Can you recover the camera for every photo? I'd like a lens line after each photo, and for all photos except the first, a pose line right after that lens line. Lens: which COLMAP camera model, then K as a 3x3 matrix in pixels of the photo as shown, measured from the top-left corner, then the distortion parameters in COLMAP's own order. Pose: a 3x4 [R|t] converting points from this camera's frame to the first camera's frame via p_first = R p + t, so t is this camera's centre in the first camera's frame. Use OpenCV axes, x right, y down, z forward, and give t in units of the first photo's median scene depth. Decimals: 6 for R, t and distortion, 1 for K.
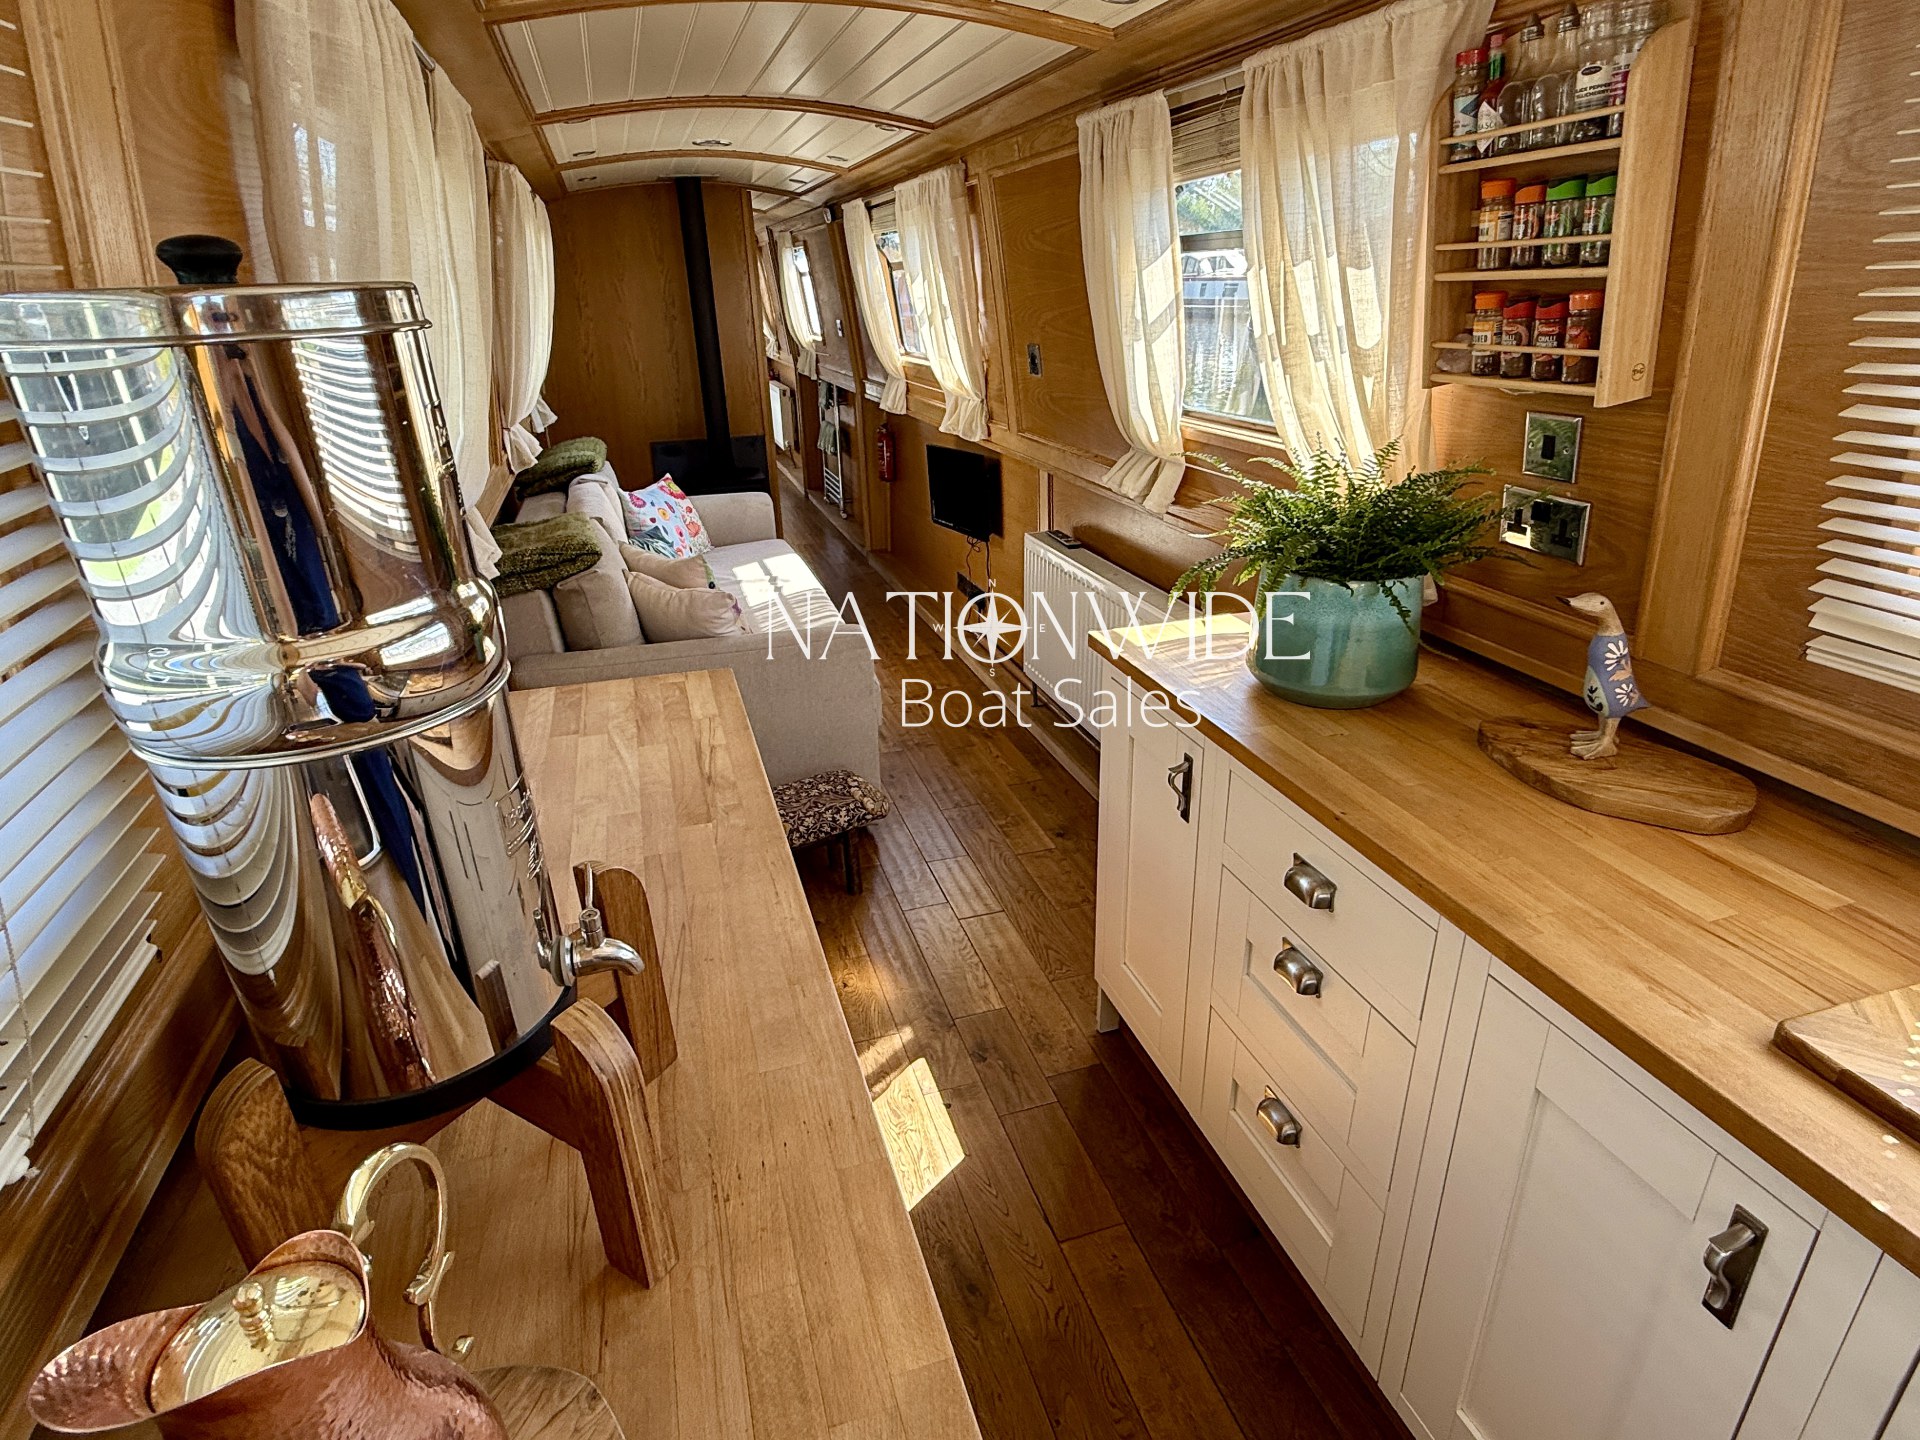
lens RADIAL K [[1028.9, 0, 960.0], [0, 1028.9, 720.0], [0, 0, 1]] dist [-0.002621, 0.002215]
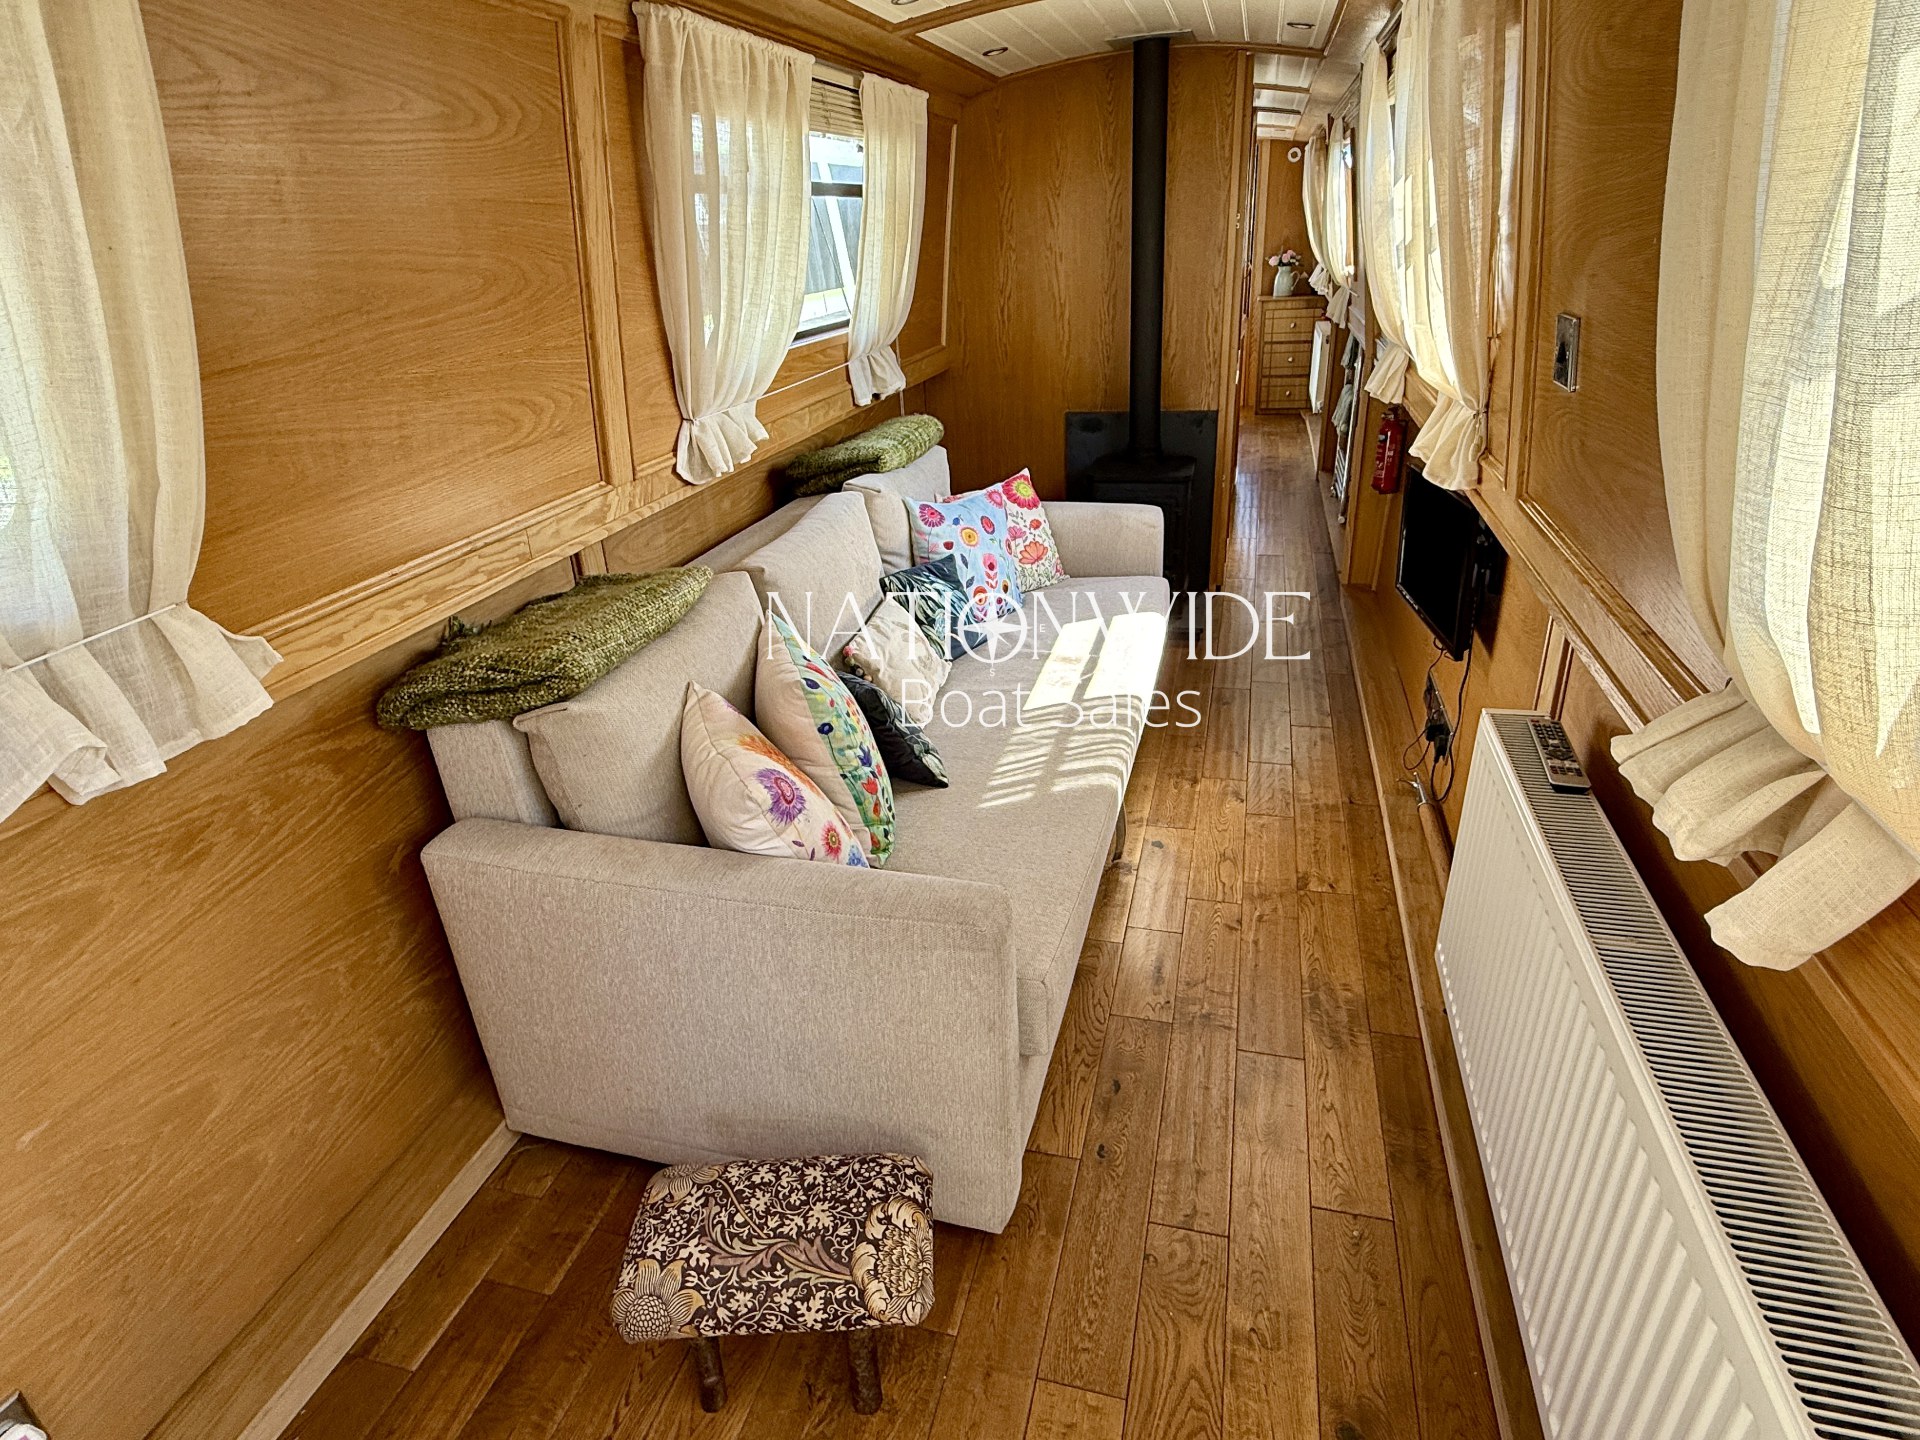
lens RADIAL K [[1028.9, 0, 960.0], [0, 1028.9, 720.0], [0, 0, 1]] dist [-0.002621, 0.002215]
pose [[0.843592, 0.214661, -0.492212, 0.075294], [-0.181683, 0.976662, 0.114555, -0.149655], [0.505315, -0.007211, 0.862905, 0.370677]]
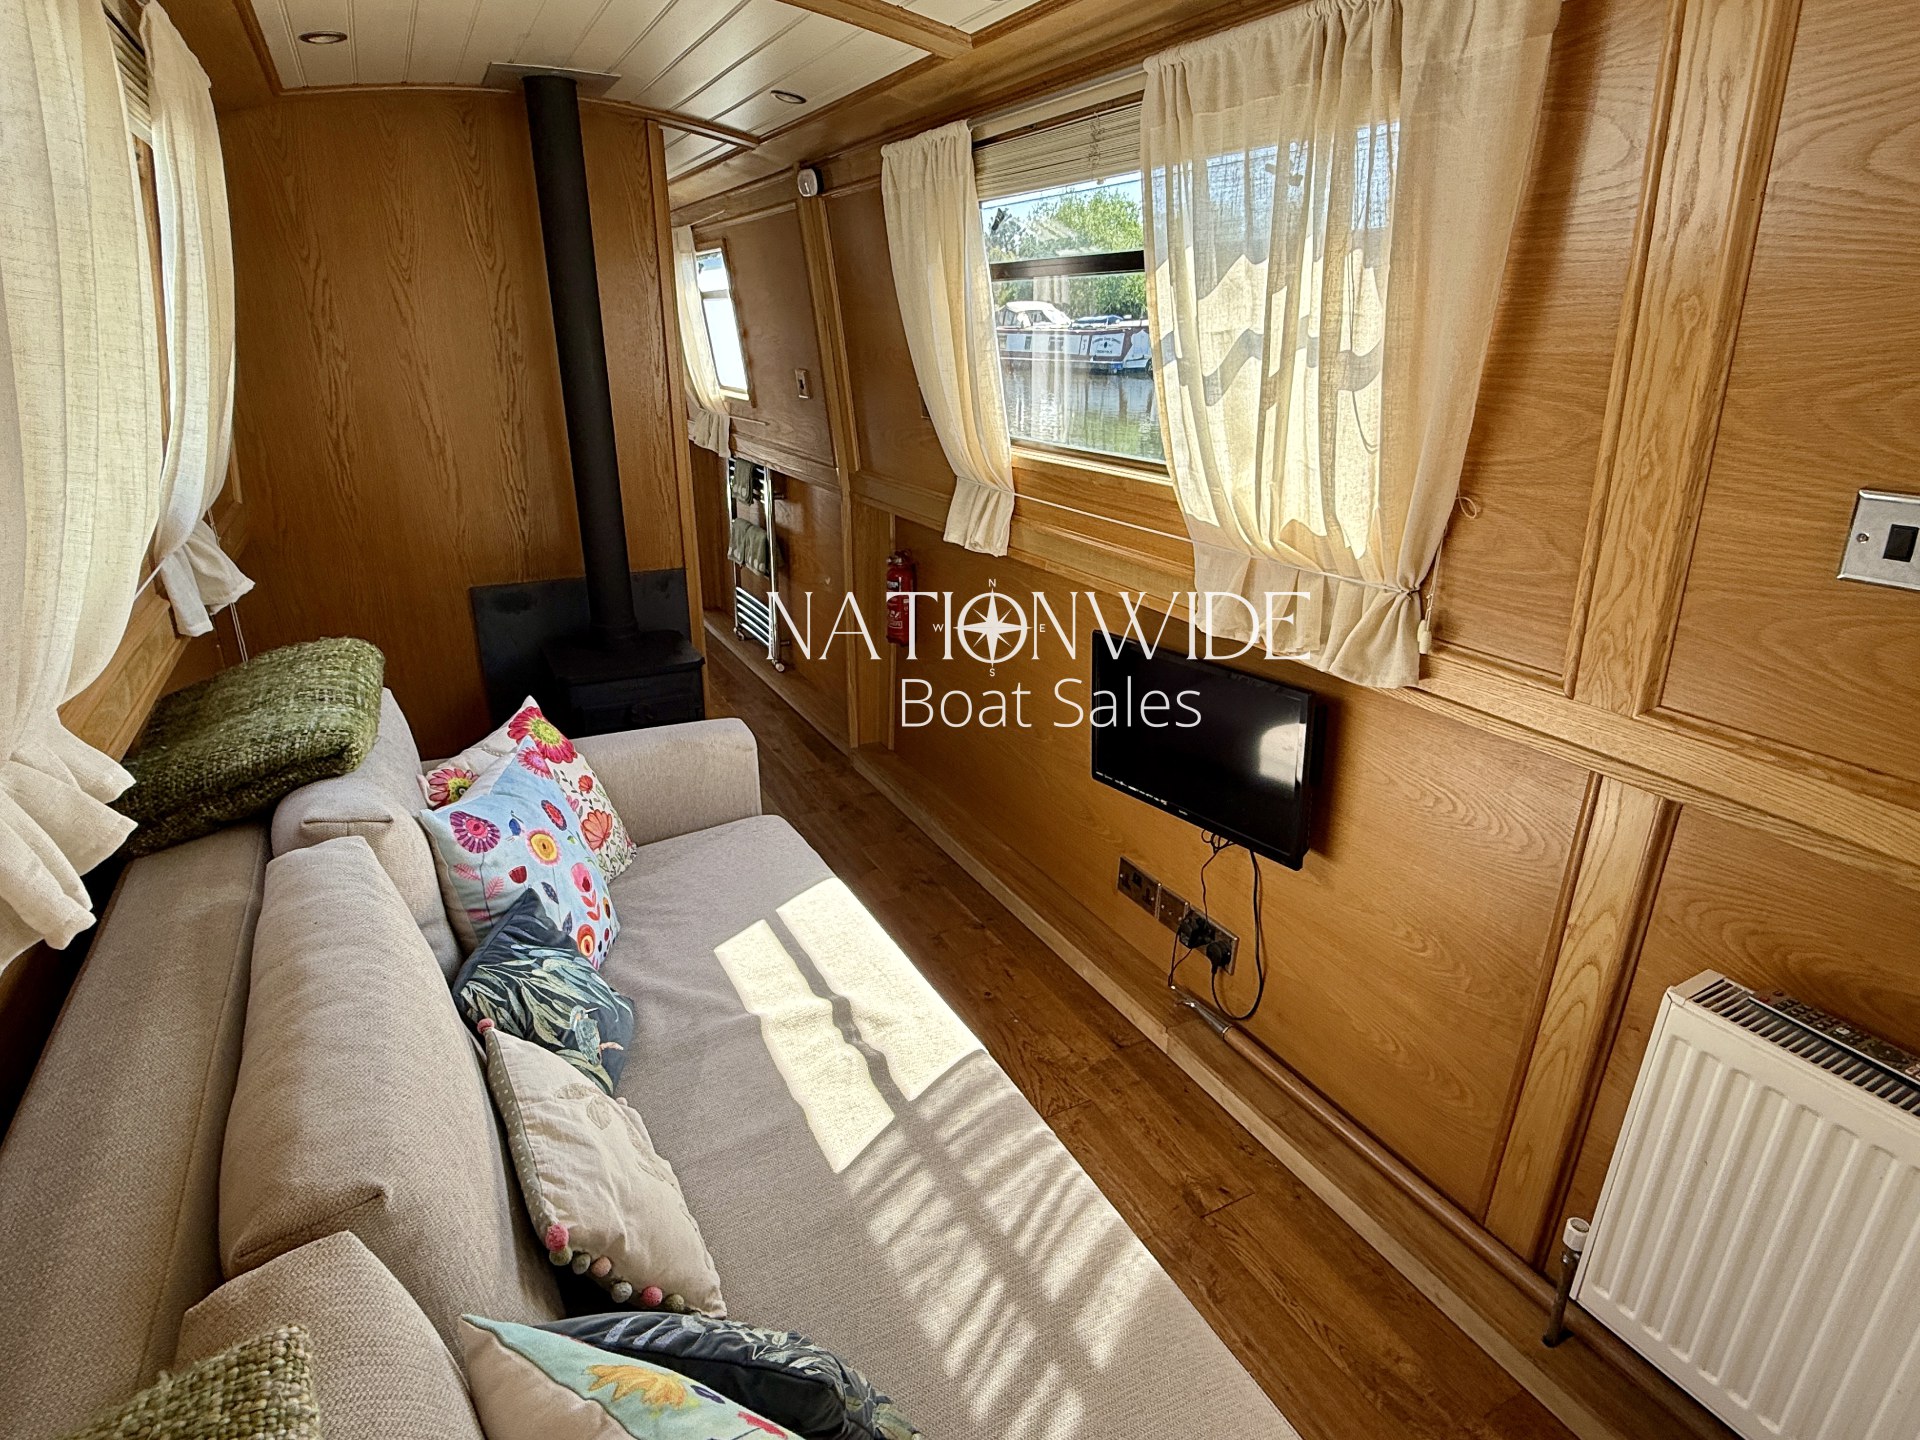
lens RADIAL K [[1028.9, 0, 960.0], [0, 1028.9, 720.0], [0, 0, 1]] dist [-0.002621, 0.002215]
pose [[0.982311, -0.031866, 0.184525, -0.191954], [0.039301, 0.998550, -0.036776, -0.217176], [-0.183085, 0.043377, 0.982140, 0.550300]]
